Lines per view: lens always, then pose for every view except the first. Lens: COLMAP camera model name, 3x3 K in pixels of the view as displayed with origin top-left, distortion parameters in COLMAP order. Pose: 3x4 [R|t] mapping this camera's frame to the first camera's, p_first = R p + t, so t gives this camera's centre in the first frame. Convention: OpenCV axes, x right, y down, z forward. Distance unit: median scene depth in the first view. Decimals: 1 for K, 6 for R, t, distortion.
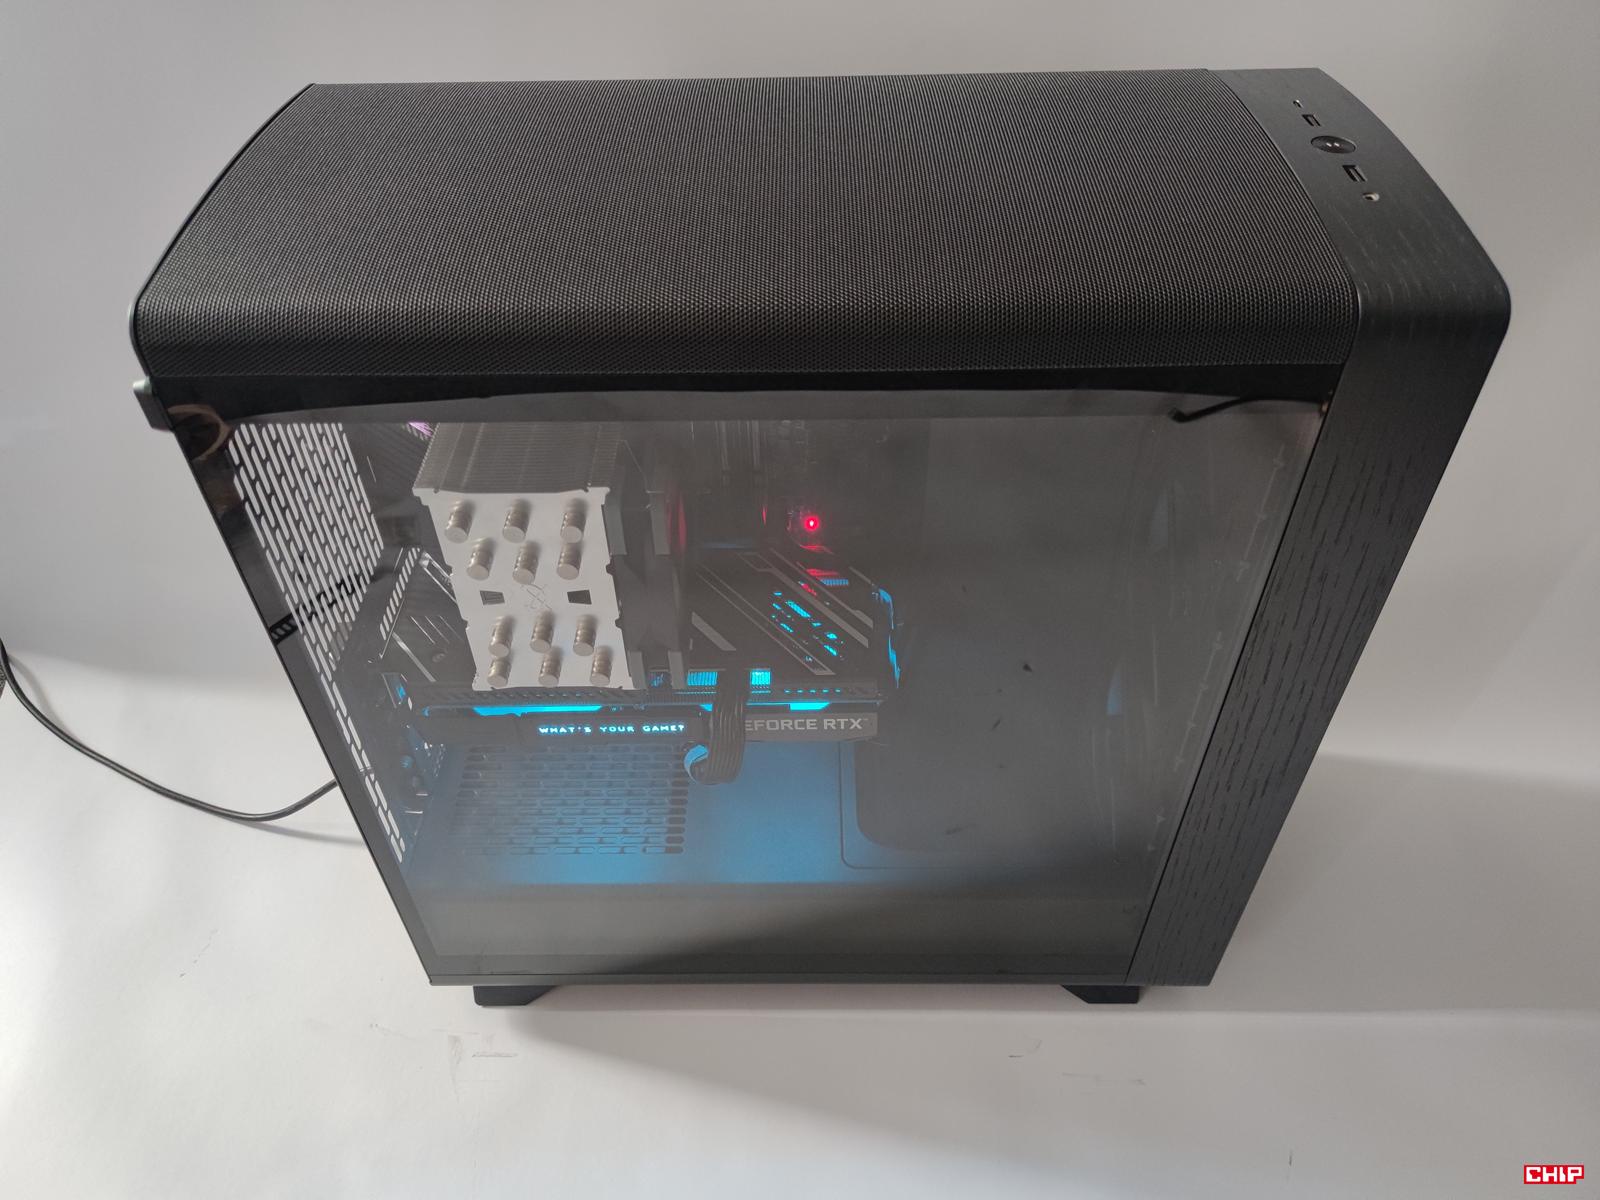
lens RADIAL K [[1191.7, 0, 803.8], [0, 1191.7, 592.0], [0, 0, 1]] dist [-0.003015, -0.002400]
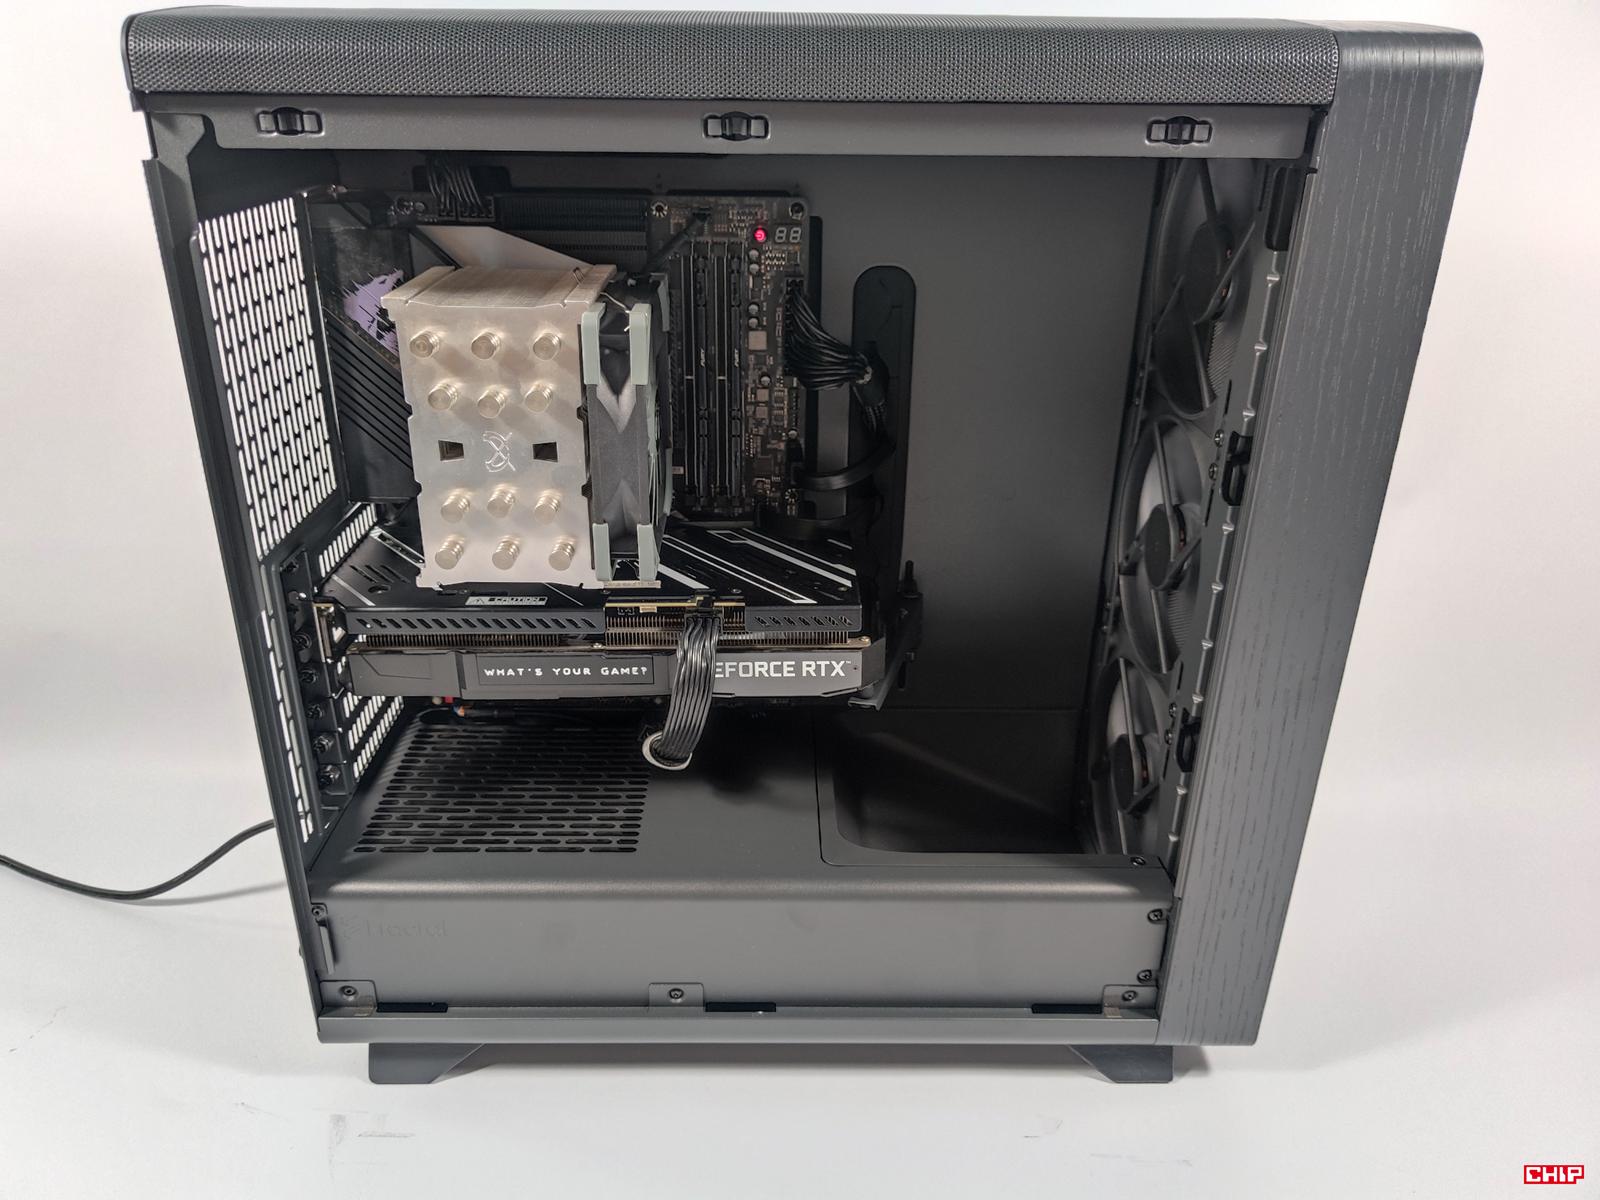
lens RADIAL K [[1192.6, 0, 792.3], [0, 1192.6, 606.7], [0, 0, 1]] dist [0.002271, -0.011078]
pose [[0.999446, 0.018021, 0.027994, -0.017047], [-0.007673, 0.942885, -0.333029, 0.367685], [-0.032396, 0.332629, 0.942501, 0.133737]]
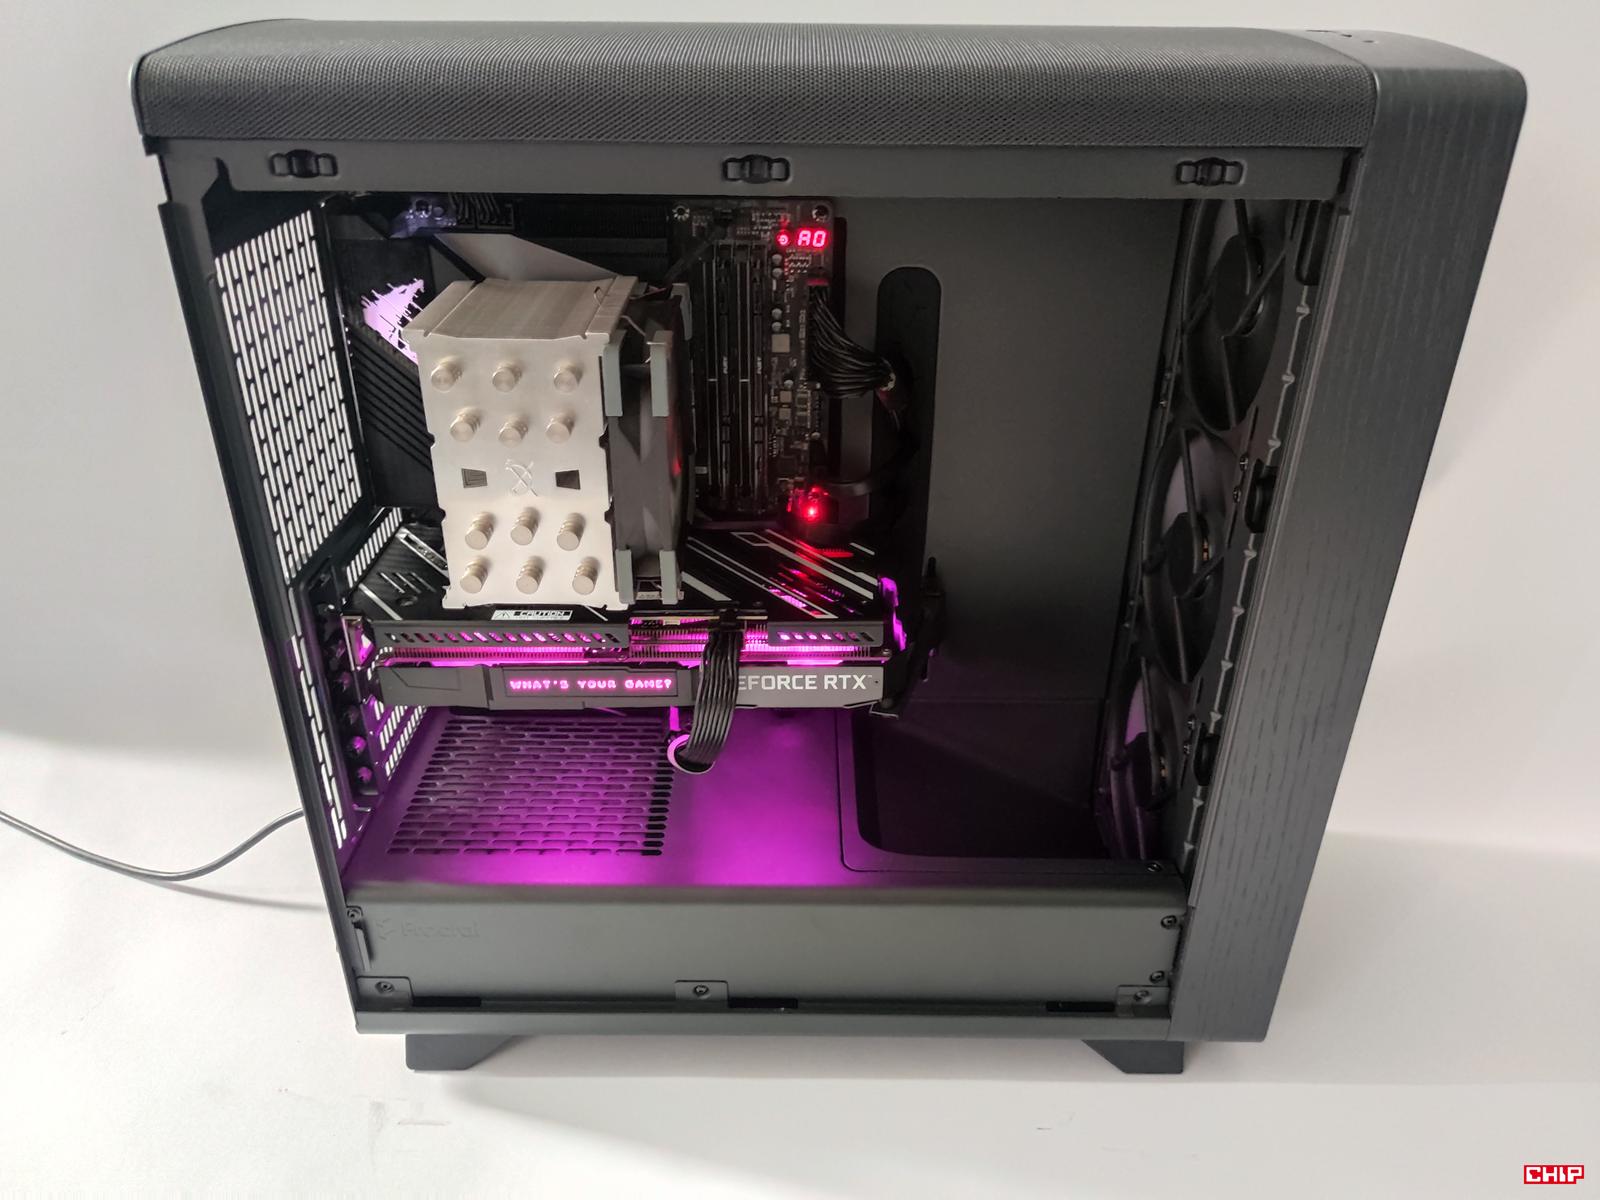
lens RADIAL K [[1192.6, 0, 804.0], [0, 1192.6, 600.3], [0, 0, 1]] dist [0.002271, -0.011078]
pose [[0.999698, 0.019169, 0.015410, -0.014033], [-0.014394, 0.964034, -0.265390, 0.293268], [-0.019943, 0.265088, 0.964018, 0.103986]]
